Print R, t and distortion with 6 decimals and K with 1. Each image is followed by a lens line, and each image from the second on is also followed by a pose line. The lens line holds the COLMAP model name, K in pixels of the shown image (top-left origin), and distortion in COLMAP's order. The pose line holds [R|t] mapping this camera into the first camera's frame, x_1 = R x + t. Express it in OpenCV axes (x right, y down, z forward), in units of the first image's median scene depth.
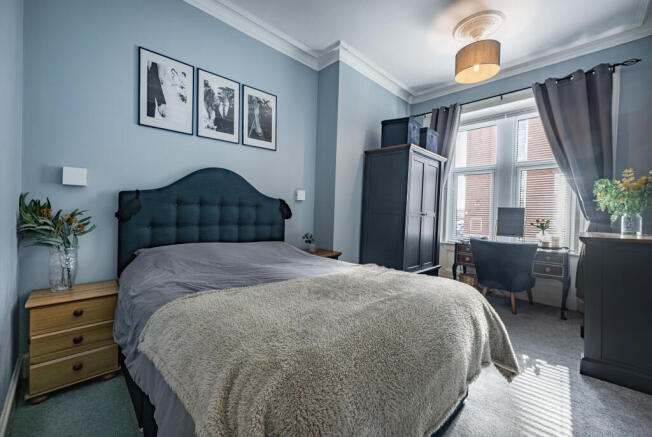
lens RADIAL K [[260.7, 0, 326.0], [0, 260.7, 218.5], [0, 0, 1]] dist [0.000262, 0.000124]
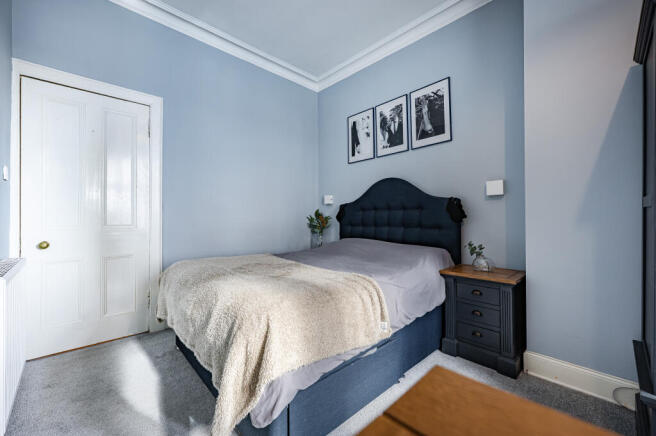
lens RADIAL K [[266.4, 0, 328.0], [0, 266.4, 218.0], [0, 0, 1]] dist [-0.000229, 0.000120]
pose [[-0.014823, -0.018115, -0.999726, 0.682037], [-0.016818, 0.999699, -0.017865, 0.011536], [0.999749, 0.016549, -0.015123, 0.634863]]
